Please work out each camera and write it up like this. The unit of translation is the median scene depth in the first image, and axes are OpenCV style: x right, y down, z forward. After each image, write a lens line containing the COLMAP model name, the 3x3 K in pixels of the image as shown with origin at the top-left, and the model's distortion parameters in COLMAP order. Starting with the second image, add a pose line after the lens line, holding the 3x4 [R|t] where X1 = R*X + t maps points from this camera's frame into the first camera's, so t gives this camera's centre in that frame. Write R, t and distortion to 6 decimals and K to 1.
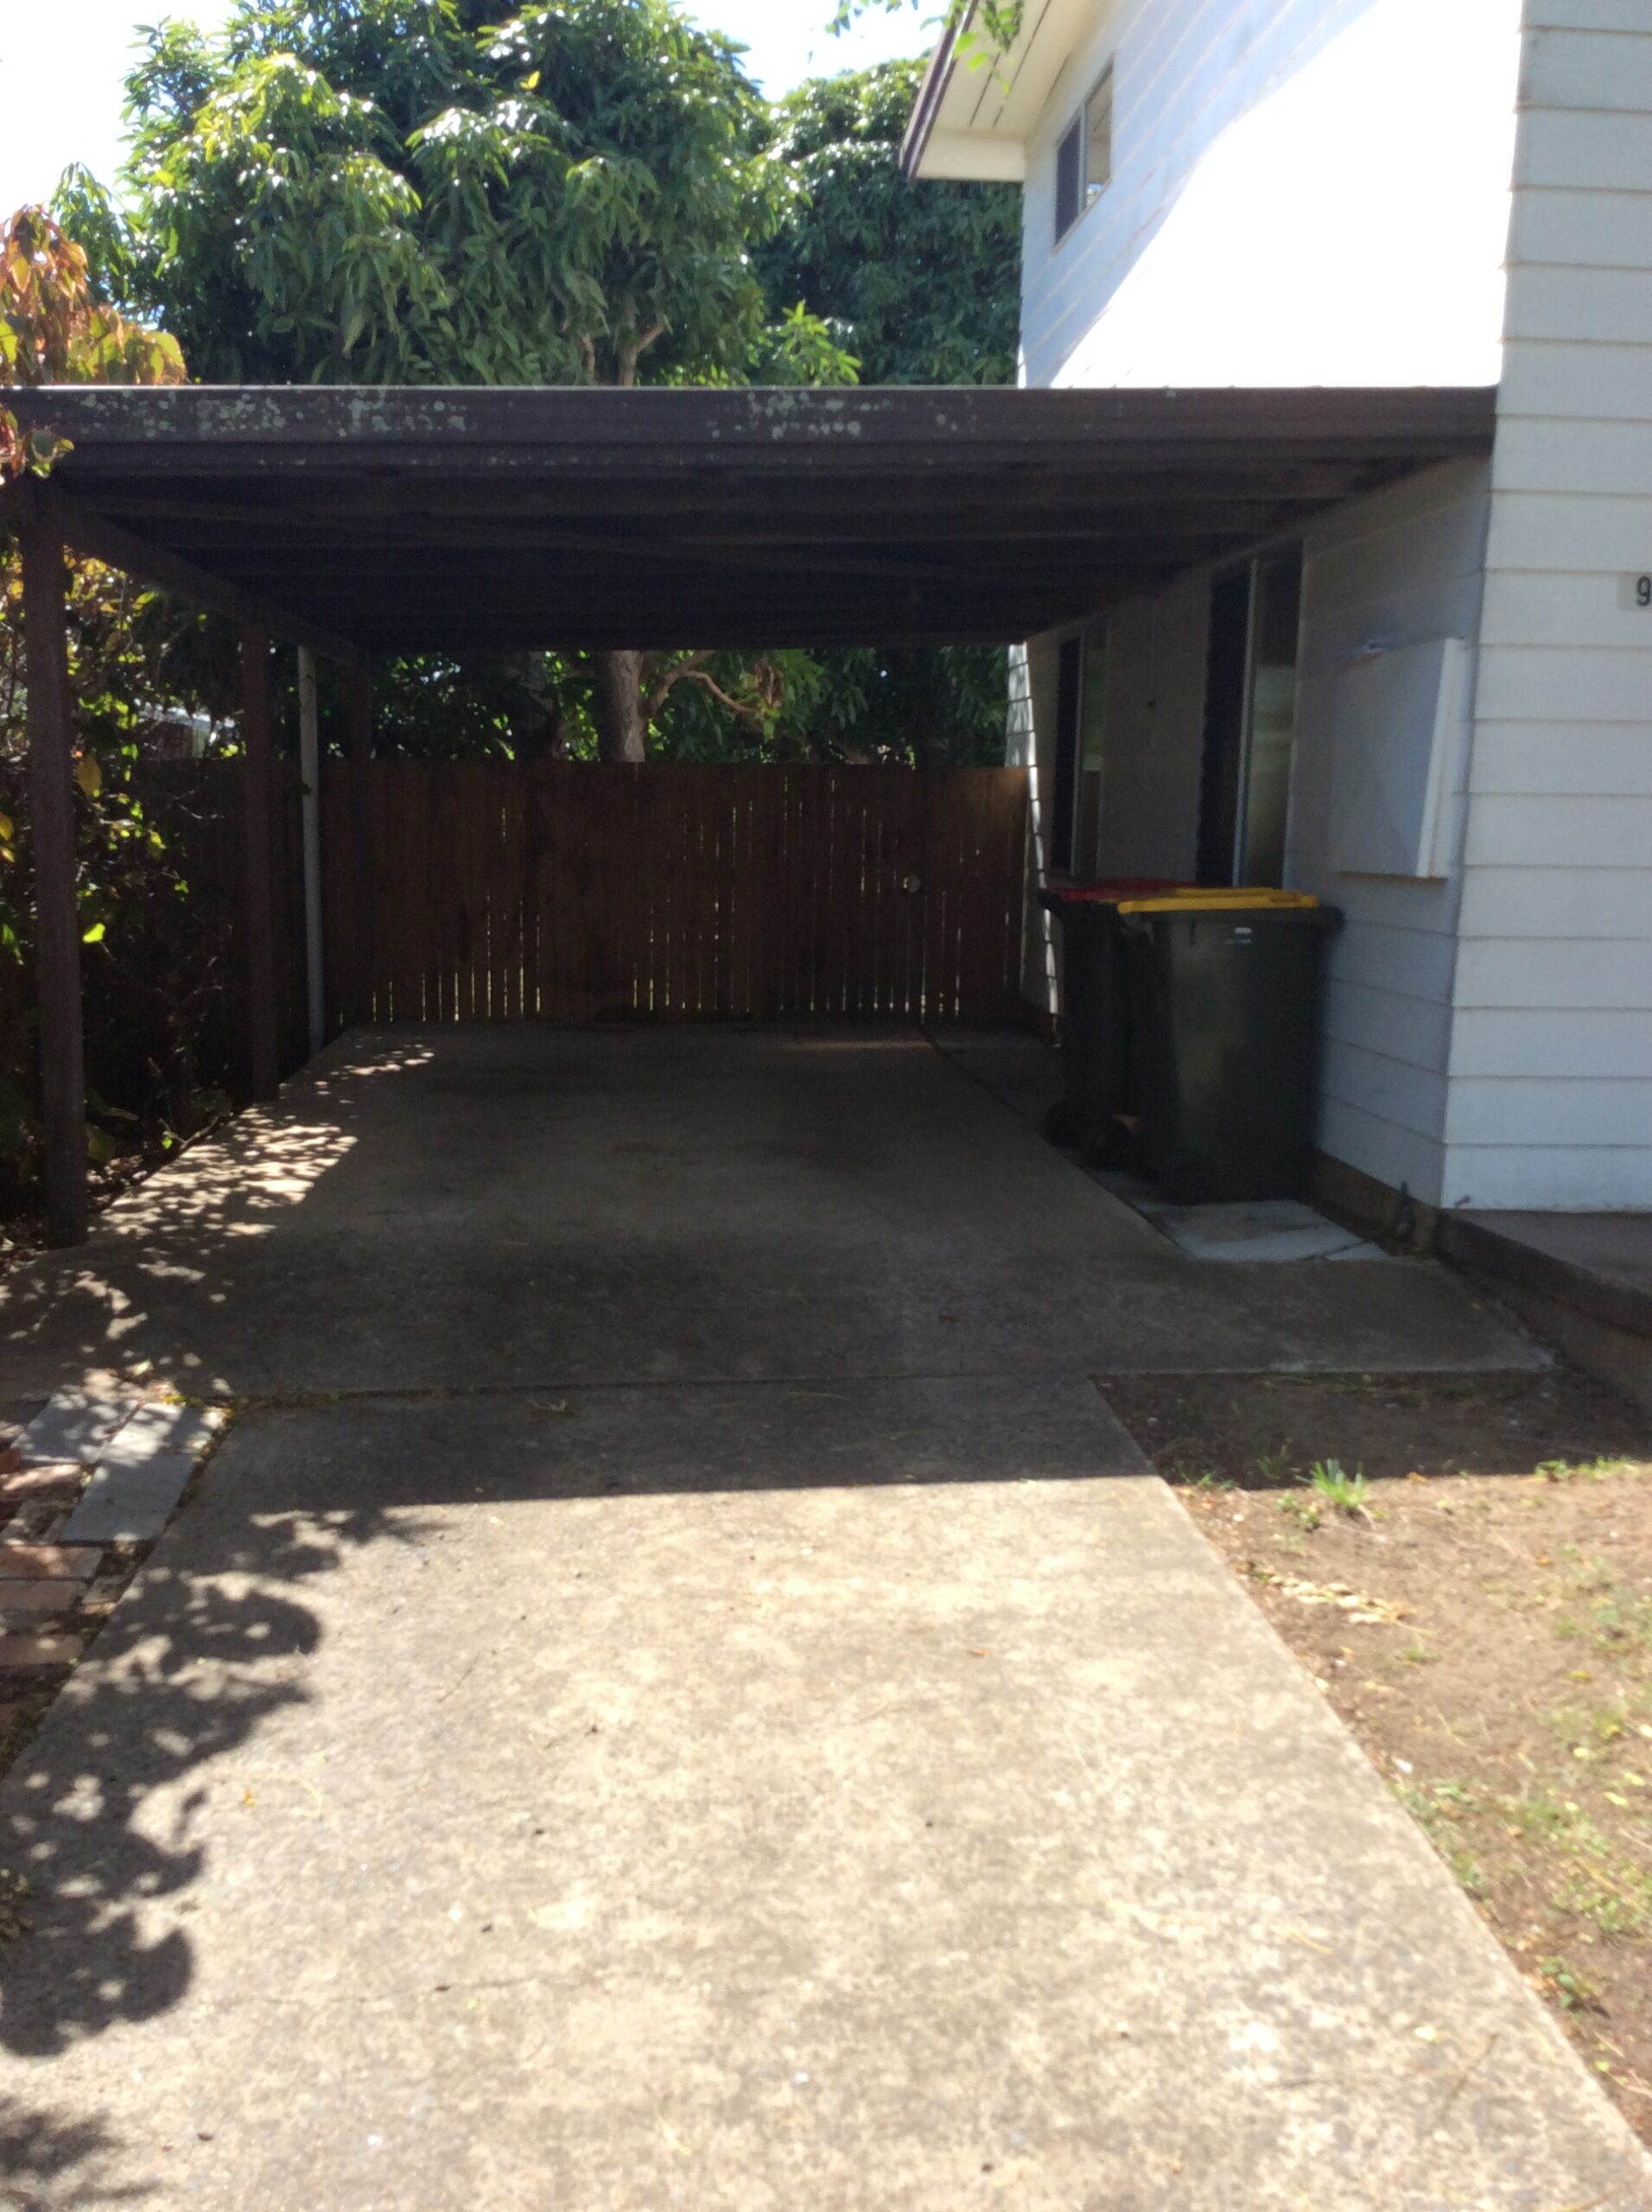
lens RADIAL K [[2129.4, 0, 826.0], [0, 2129.4, 1106.0], [0, 0, 1]] dist [0.160137, -0.389103]
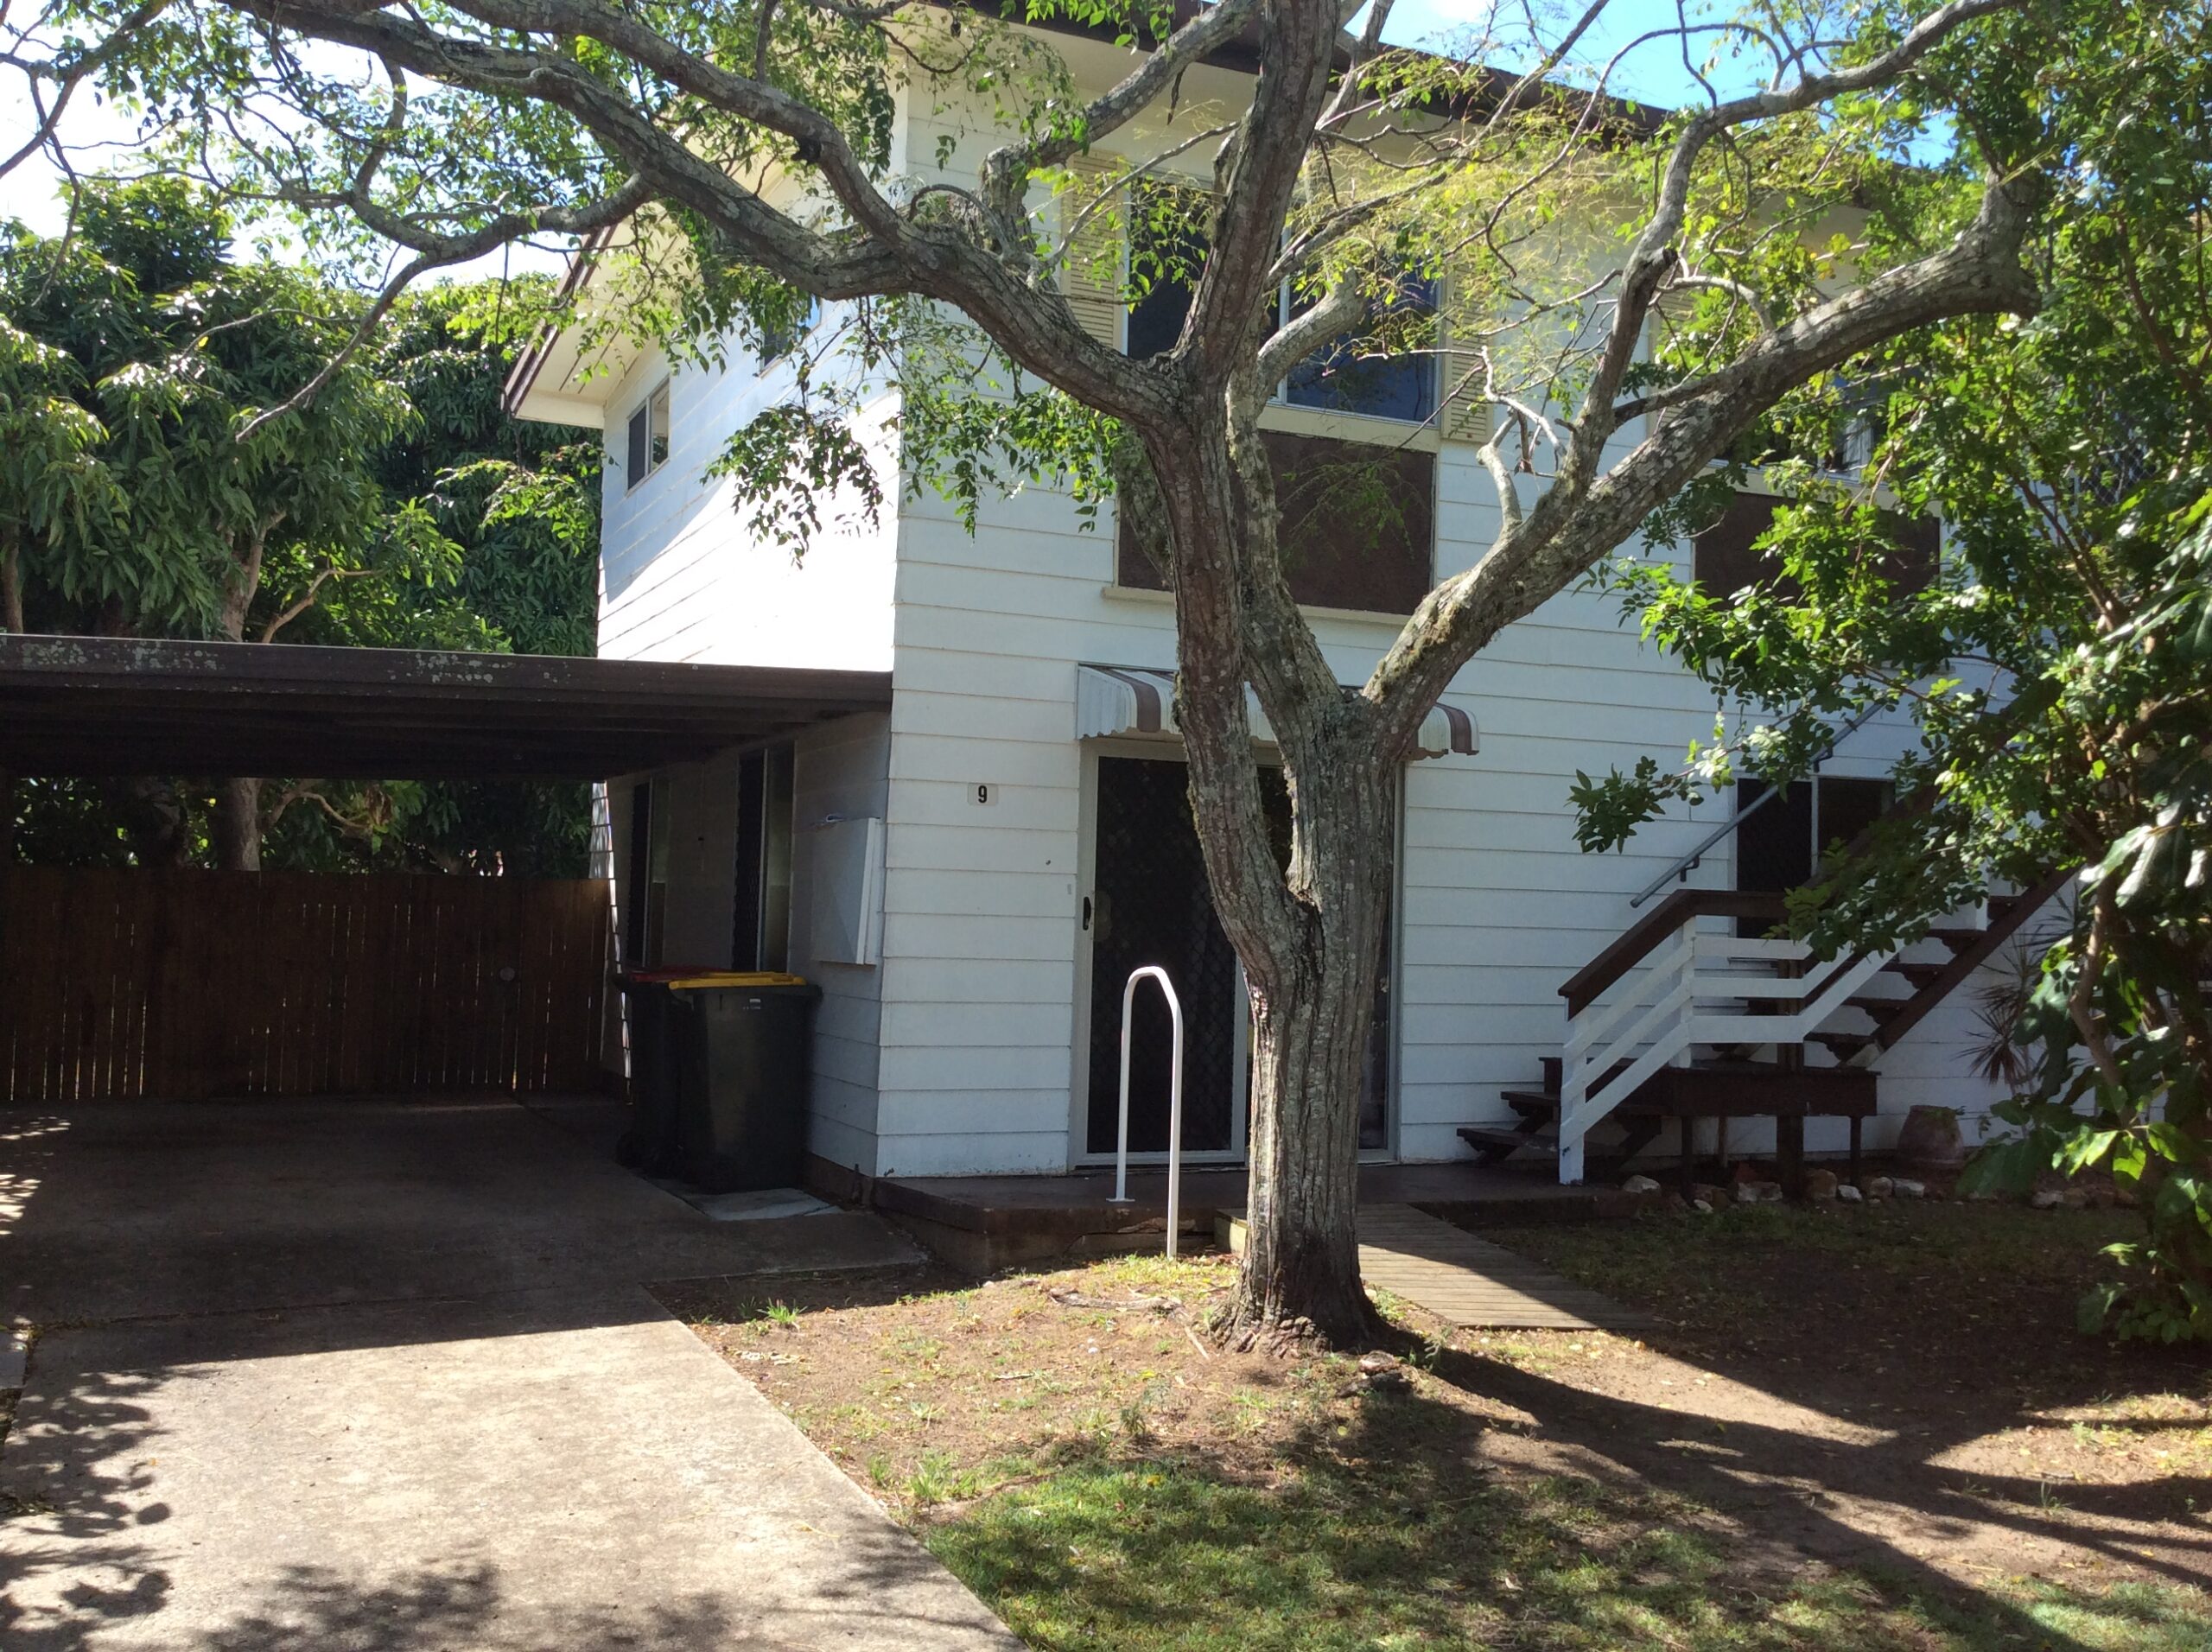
lens RADIAL K [[2129.4, 0, 1106.0], [0, 2129.4, 826.0], [0, 0, 1]] dist [0.160137, -0.389103]
pose [[0.949534, 0.020654, 0.312983, -0.033323], [0.034340, 0.984987, -0.169181, 0.048699], [-0.311778, 0.171391, 0.934569, -0.402138]]
